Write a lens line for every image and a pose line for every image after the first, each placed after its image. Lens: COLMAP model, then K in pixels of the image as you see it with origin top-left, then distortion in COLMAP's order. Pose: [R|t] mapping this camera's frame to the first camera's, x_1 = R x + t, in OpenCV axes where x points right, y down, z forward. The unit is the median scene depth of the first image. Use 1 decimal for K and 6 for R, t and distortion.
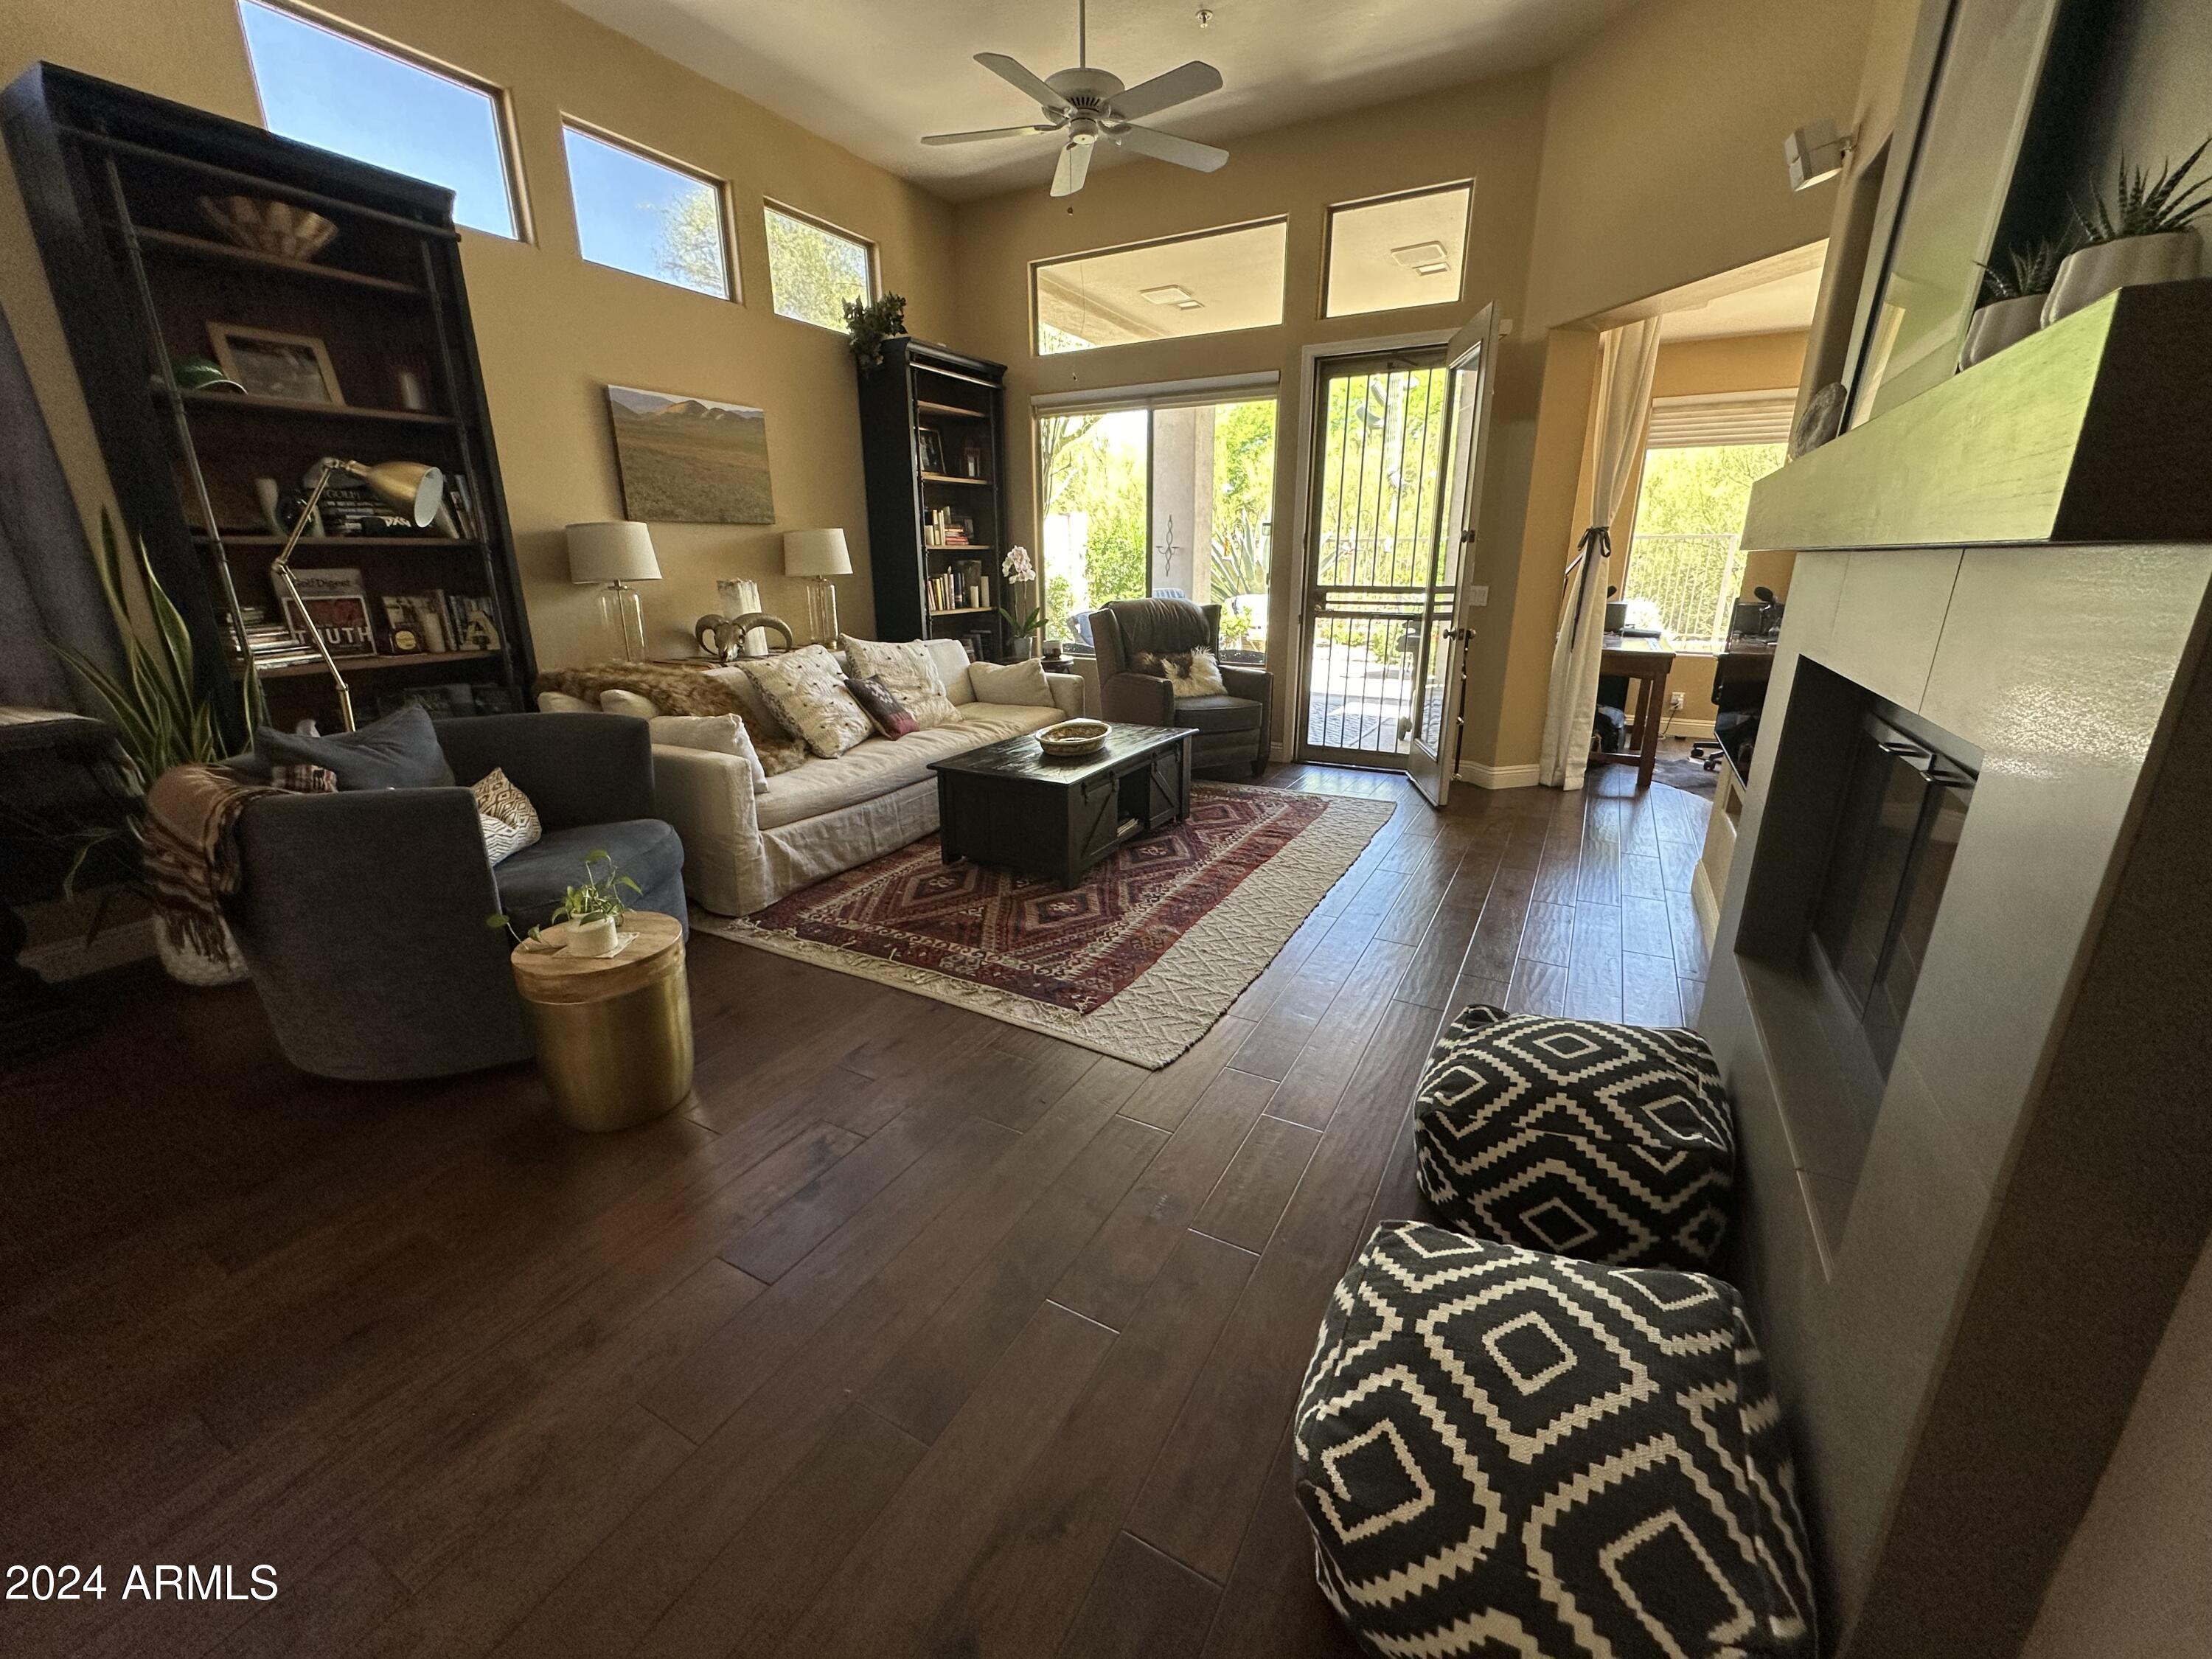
lens RADIAL K [[881.2, 0, 1107.9], [0, 881.2, 832.5], [0, 0, 1]] dist [-0.006023, 0.001265]
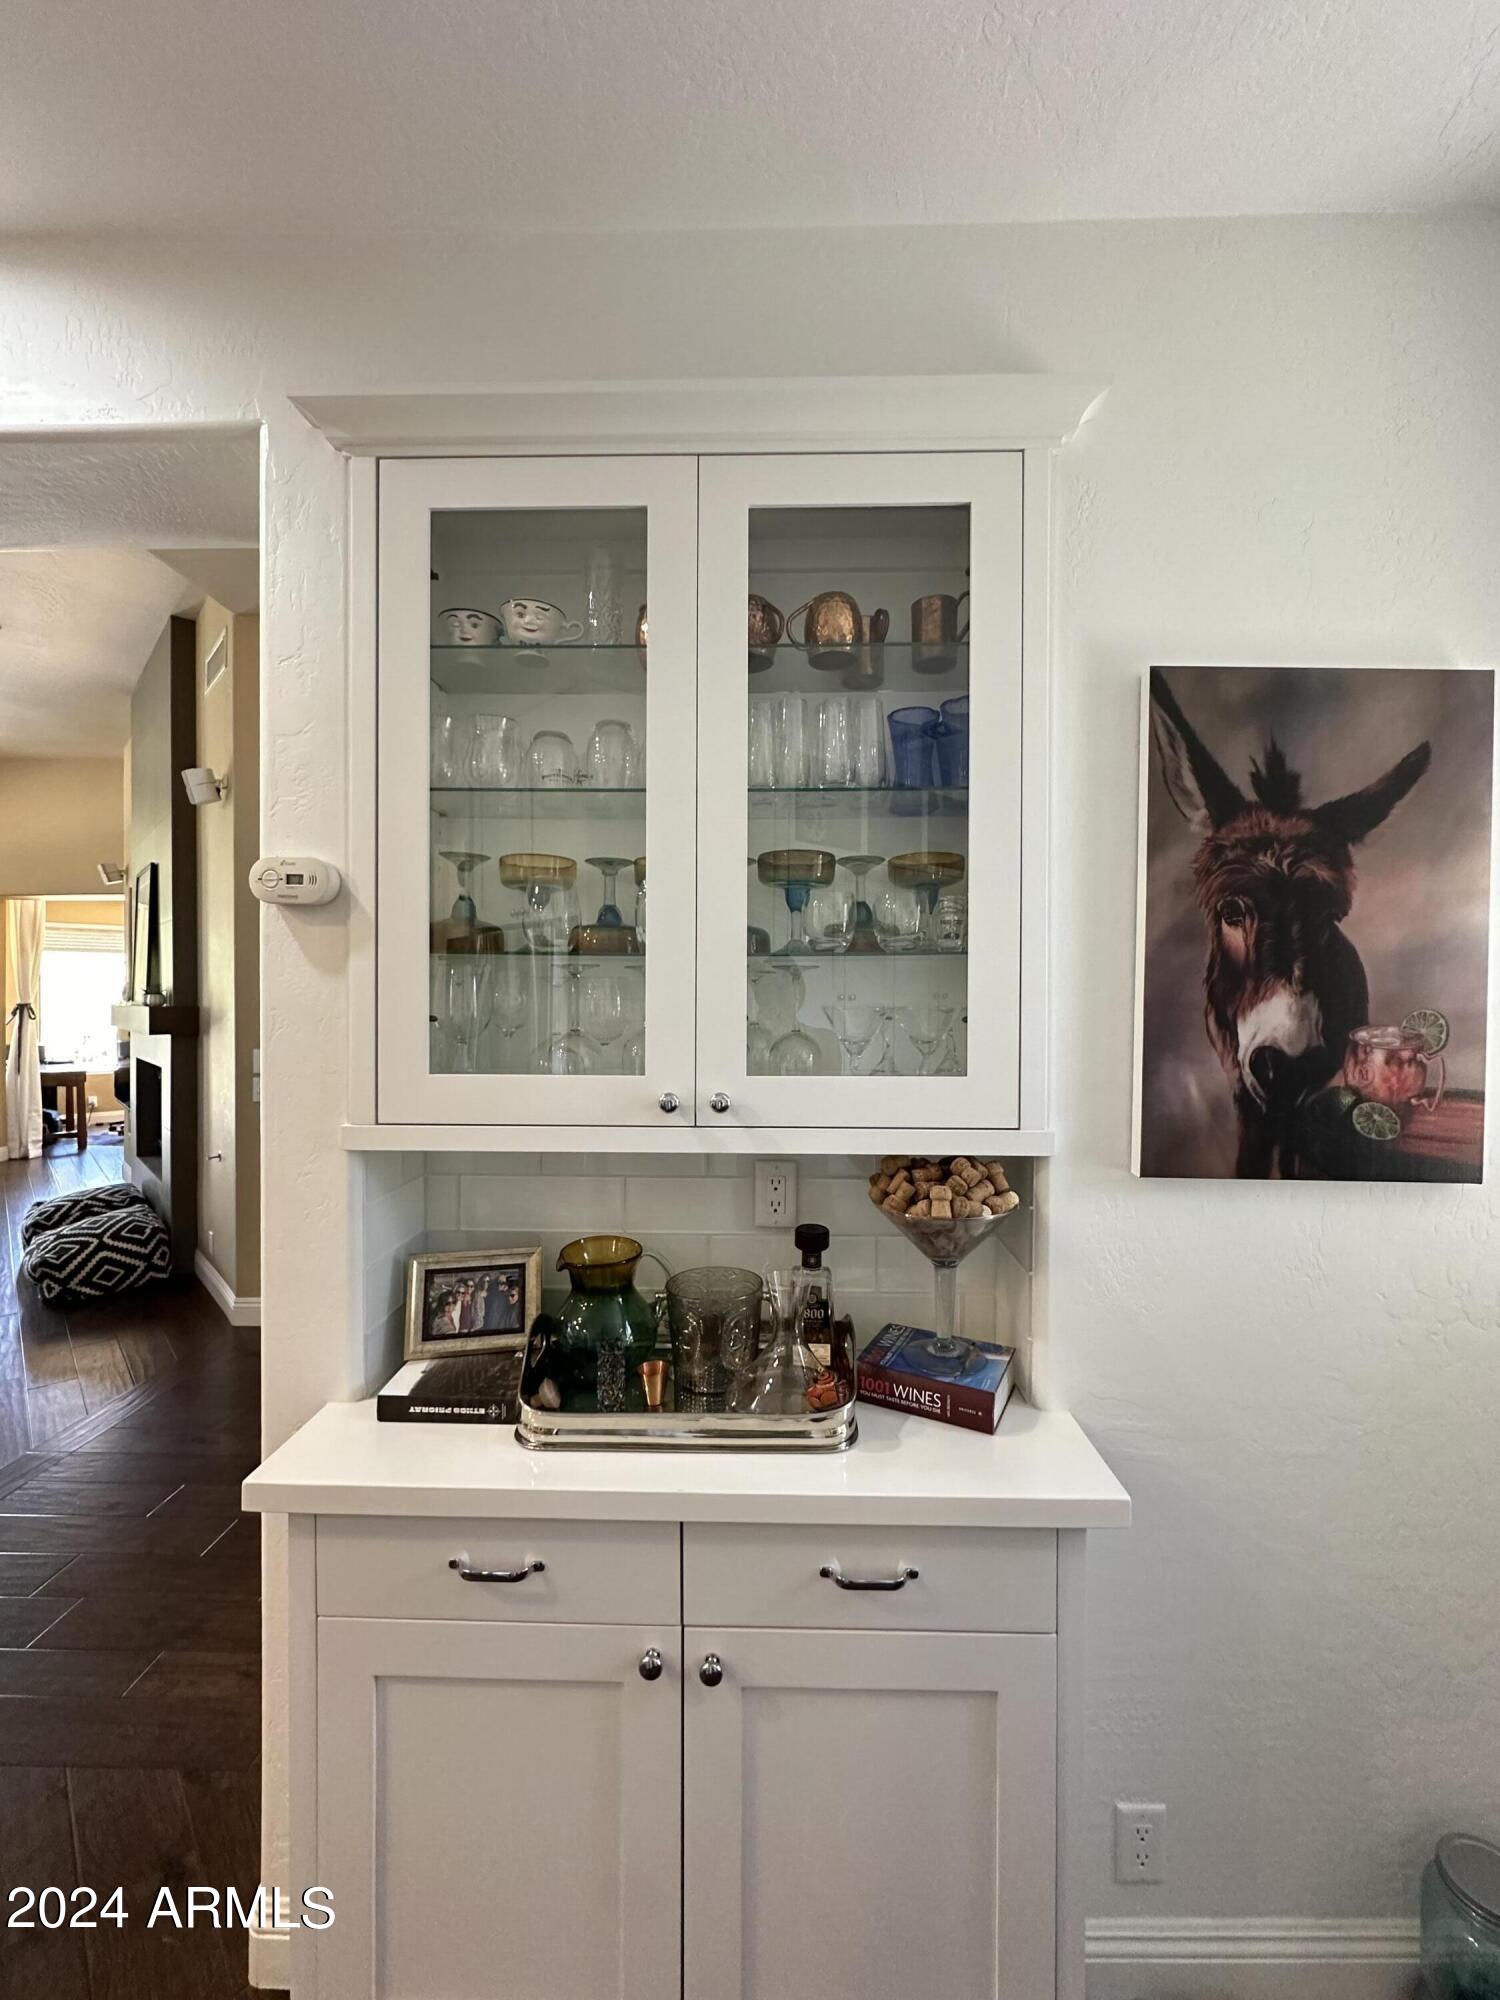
lens RADIAL K [[796.7, 0, 745.7], [0, 796.7, 1010.3], [0, 0, 1]] dist [-0.006023, 0.001265]
pose [[0.298264, 0.000930, 0.954483, -0.782968], [0.276361, 0.957081, -0.087292, 0.298322], [-0.913599, 0.289818, 0.285206, -1.134425]]
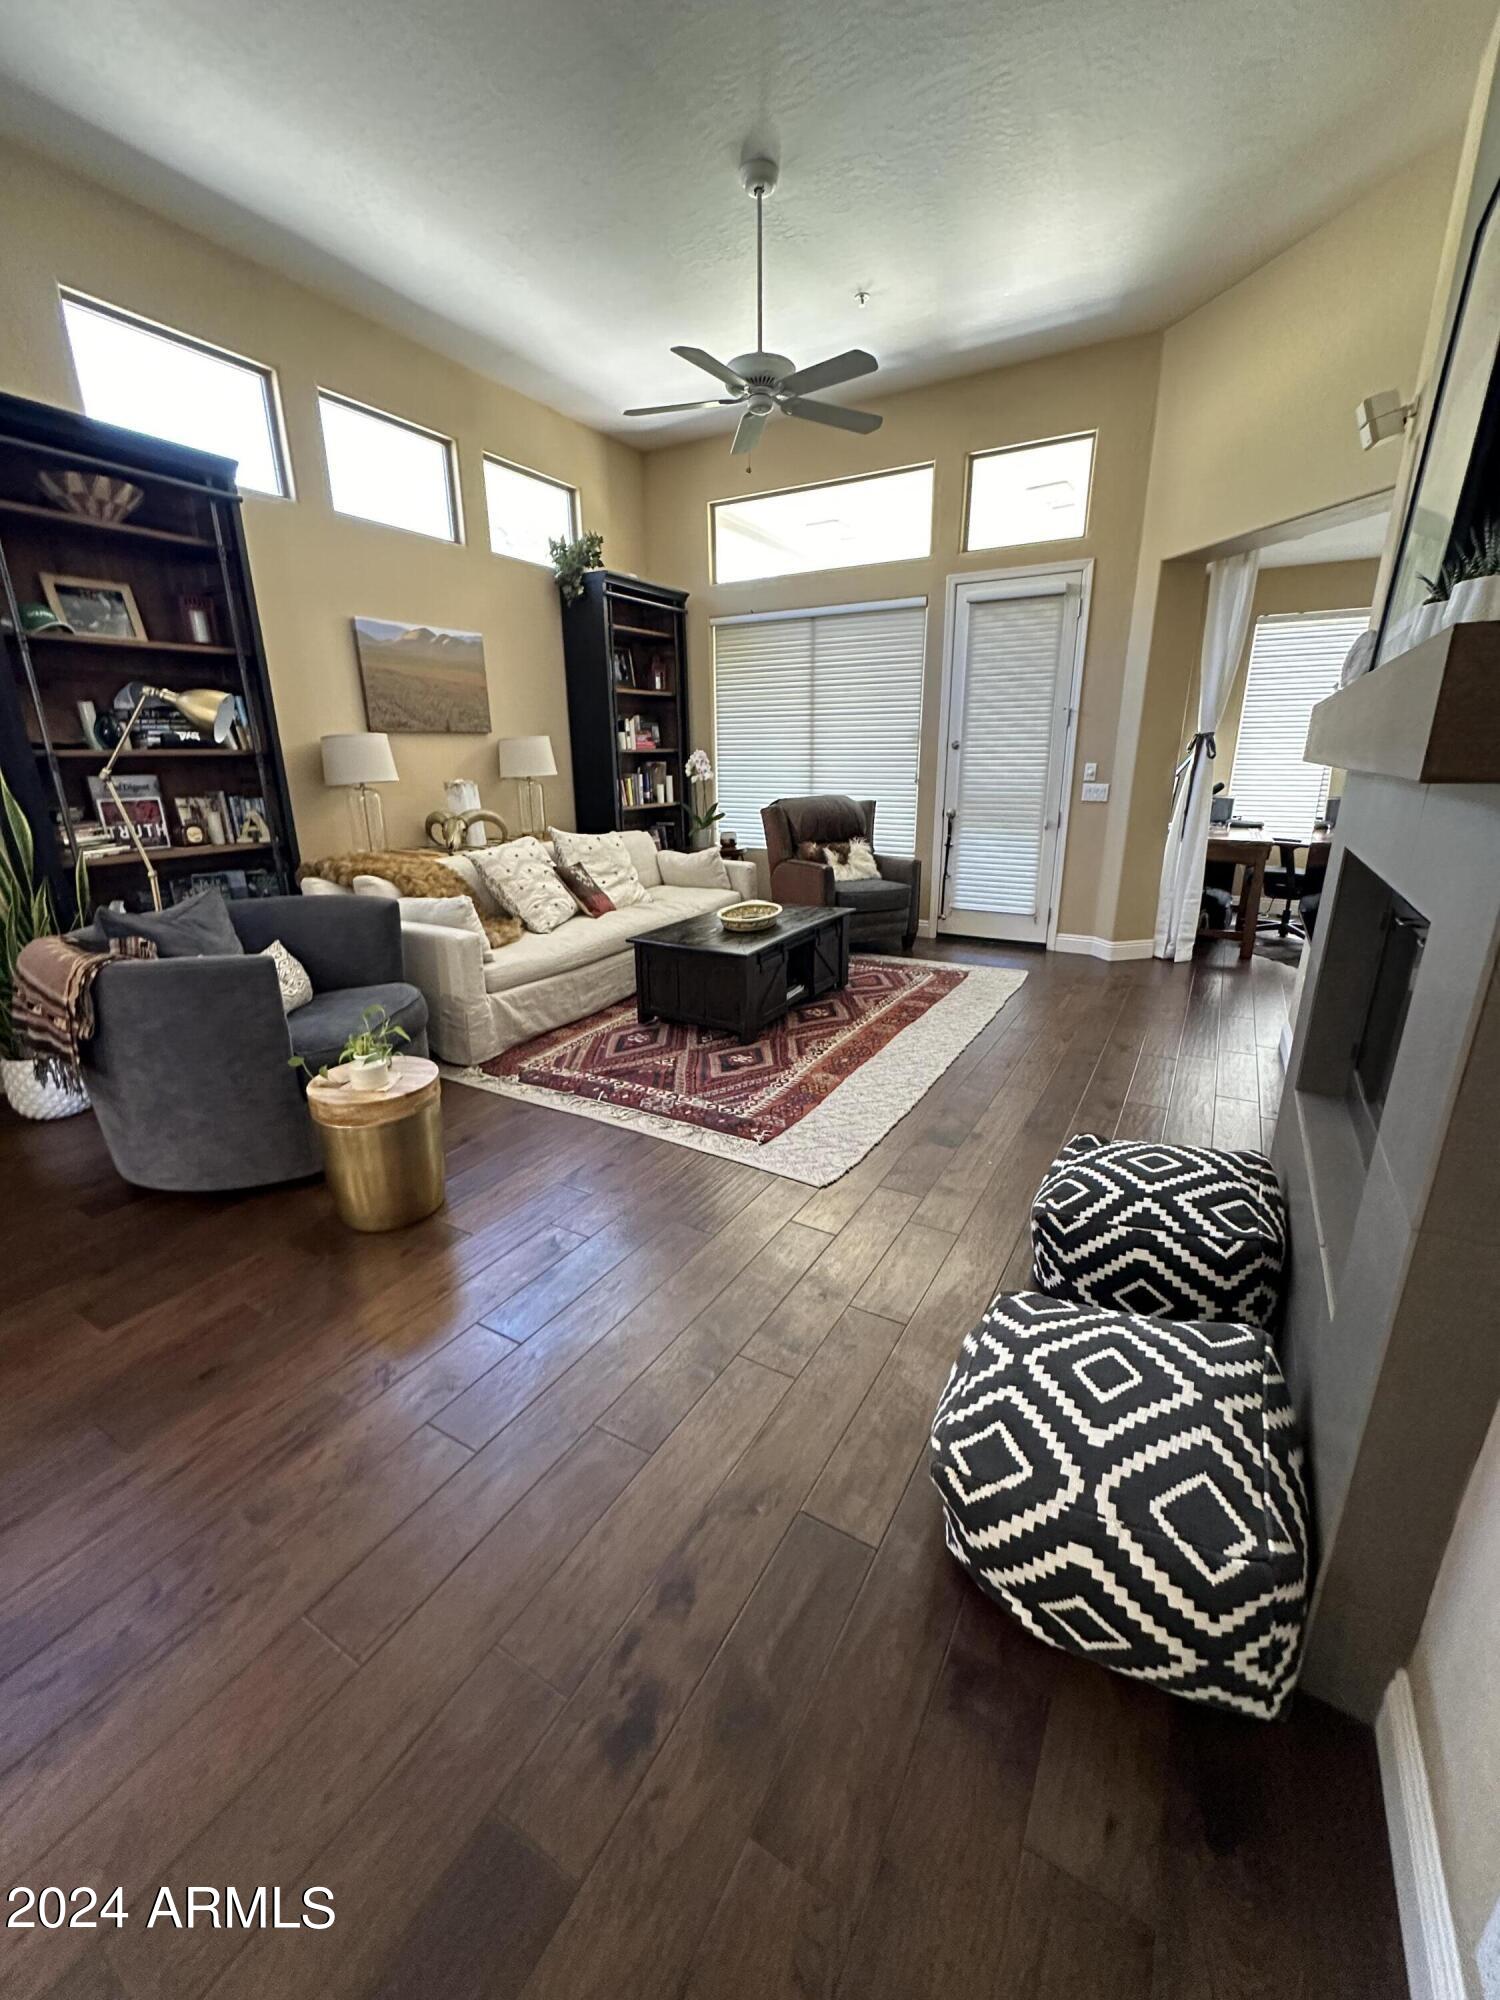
lens RADIAL K [[796.7, 0, 757.4], [0, 796.7, 1006.4], [0, 0, 1]] dist [-0.006023, 0.001265]
pose [[0.999830, 0.001925, -0.018351, -0.010998], [-0.001848, 0.999989, 0.004199, 0.010903], [0.018359, -0.004165, 0.999823, -0.079524]]
